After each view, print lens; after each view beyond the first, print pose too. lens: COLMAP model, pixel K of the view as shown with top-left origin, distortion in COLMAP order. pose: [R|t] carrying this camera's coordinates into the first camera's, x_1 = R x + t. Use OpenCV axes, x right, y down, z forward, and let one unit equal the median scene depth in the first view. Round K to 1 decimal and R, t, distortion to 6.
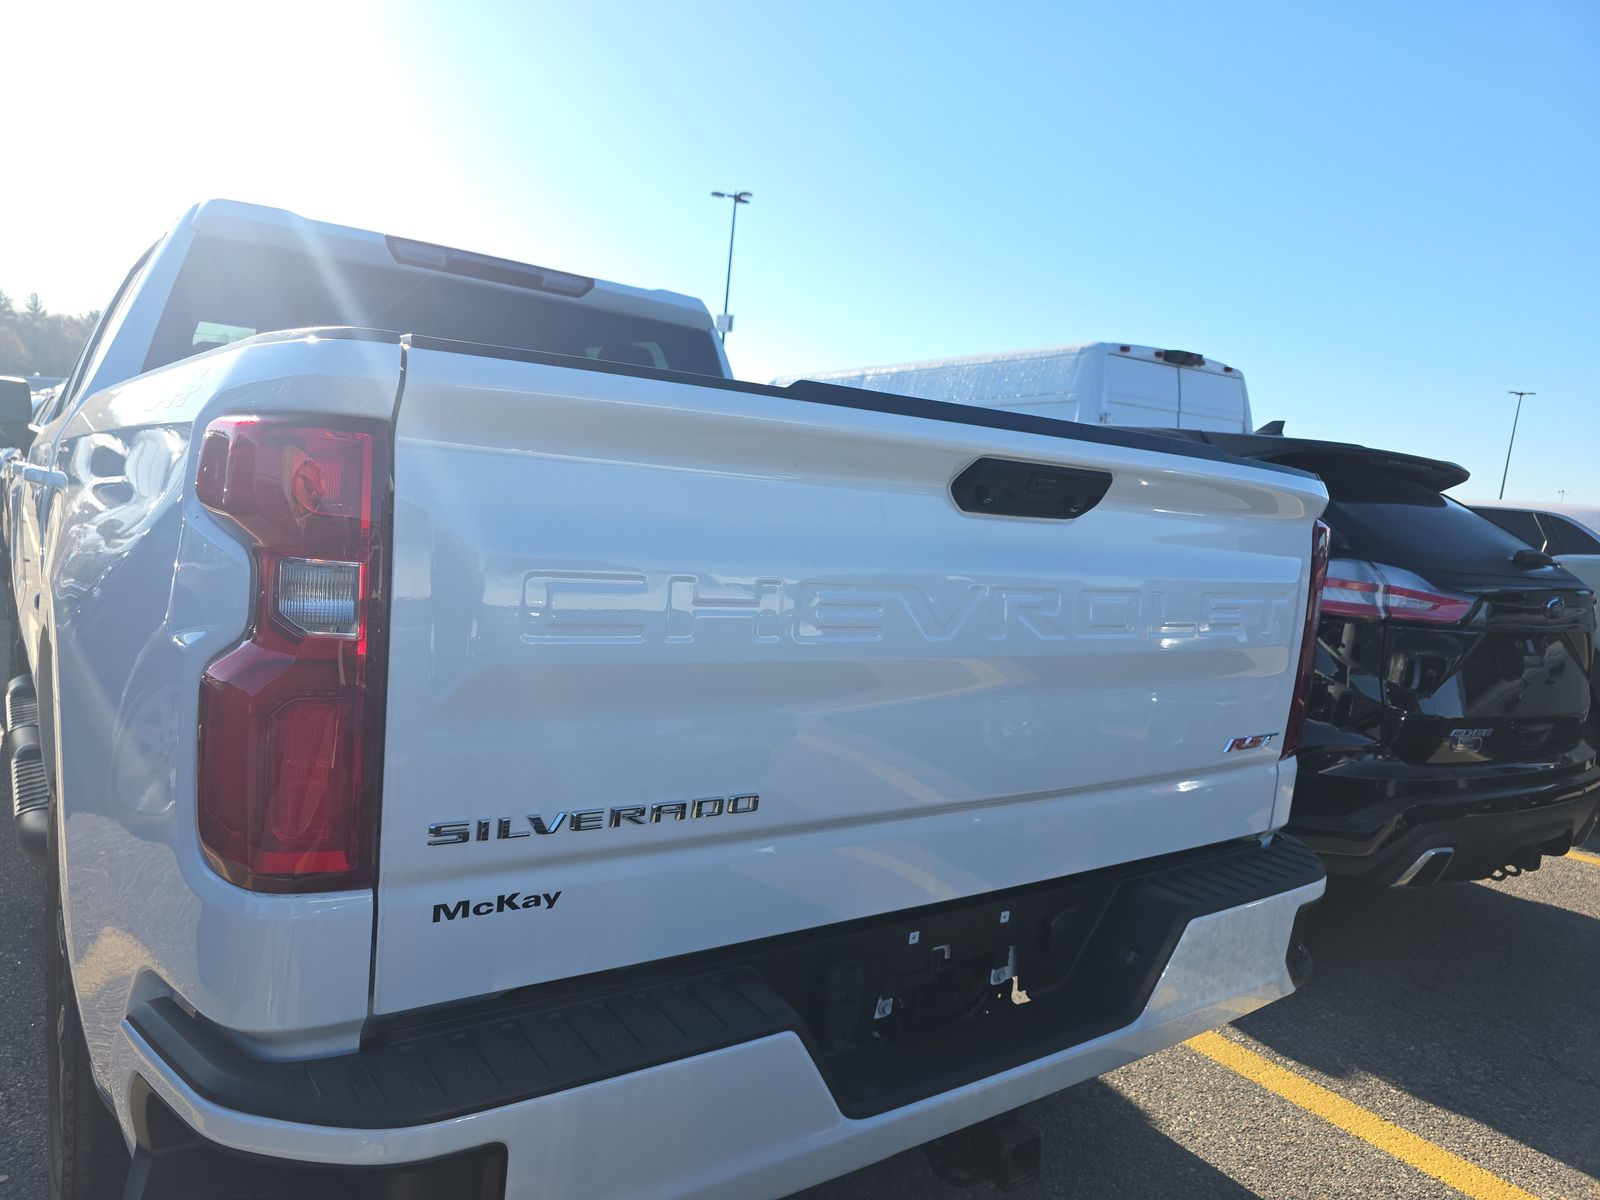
lens RADIAL K [[1105.9, 0, 793.1], [0, 1105.9, 612.5], [0, 0, 1]] dist [0.044174, -0.032381]
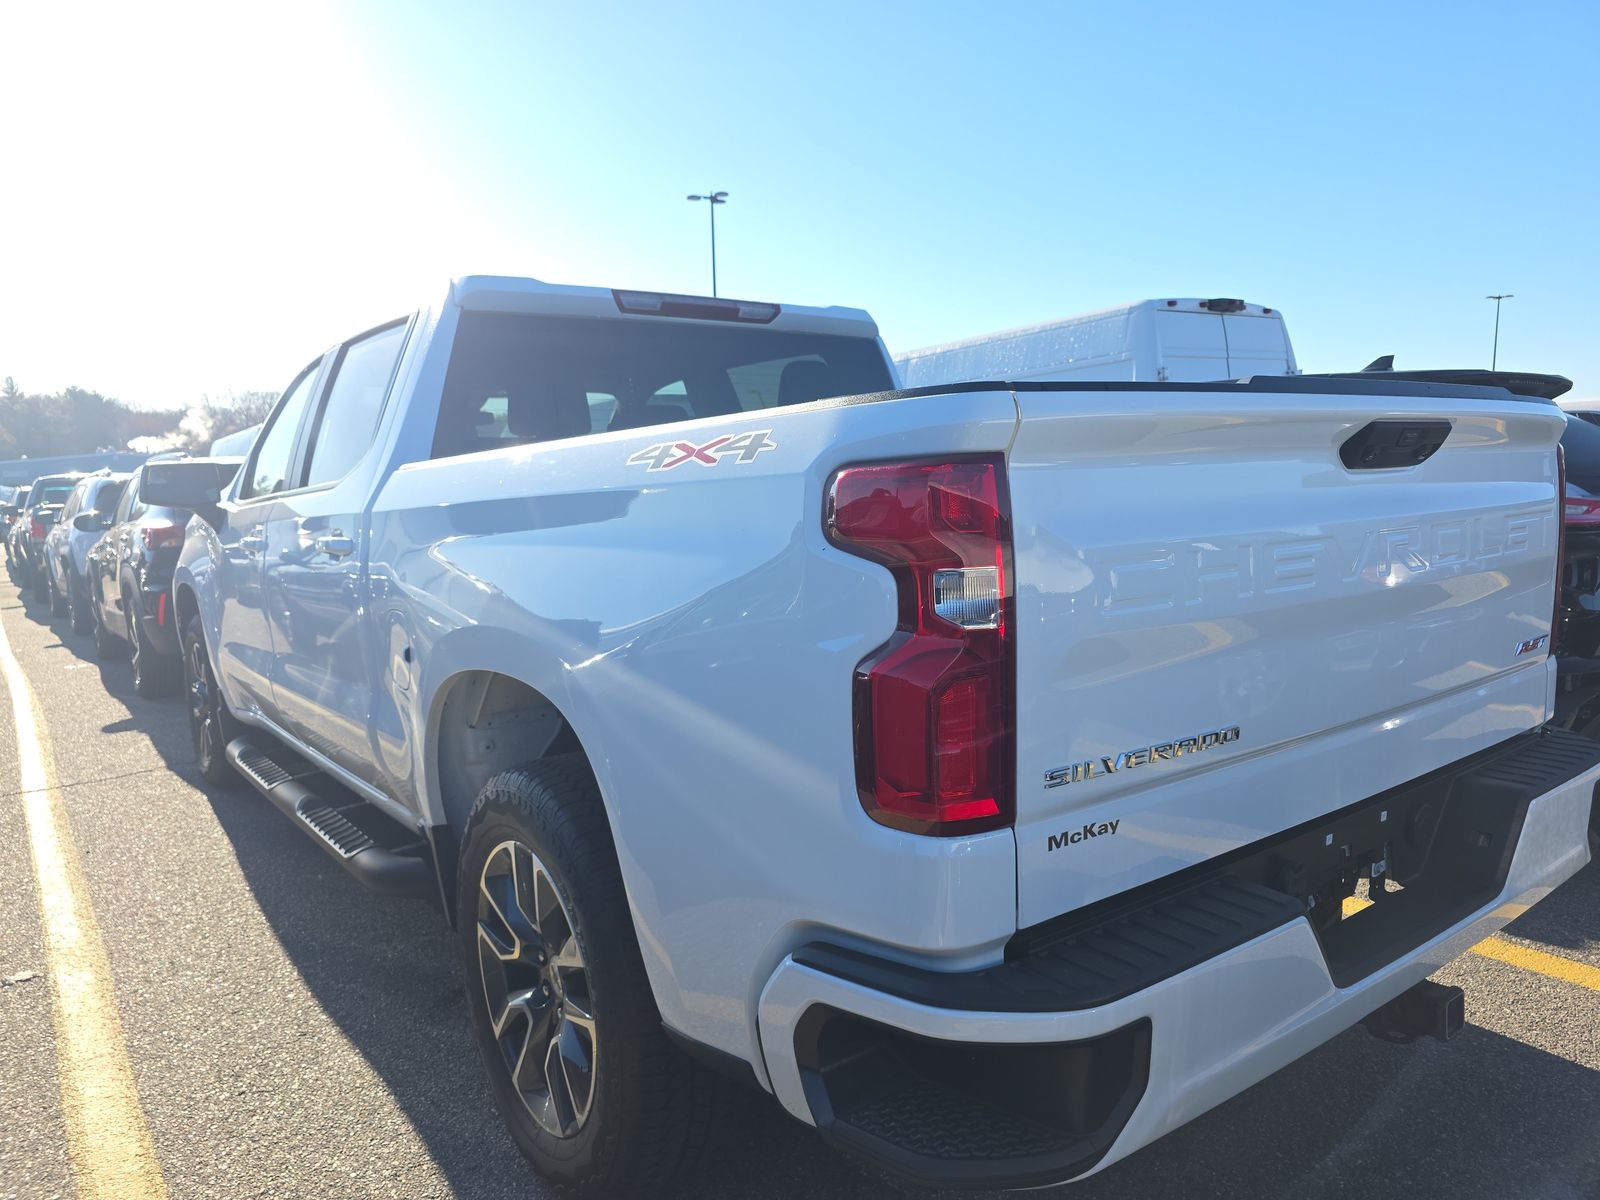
lens RADIAL K [[1105.9, 0, 805.3], [0, 1105.9, 598.1], [0, 0, 1]] dist [0.044174, -0.032381]
pose [[0.992534, -0.121874, 0.004701, -0.296614], [0.121888, 0.992540, -0.002680, -0.015539], [-0.004339, 0.003233, 0.999985, -0.120985]]
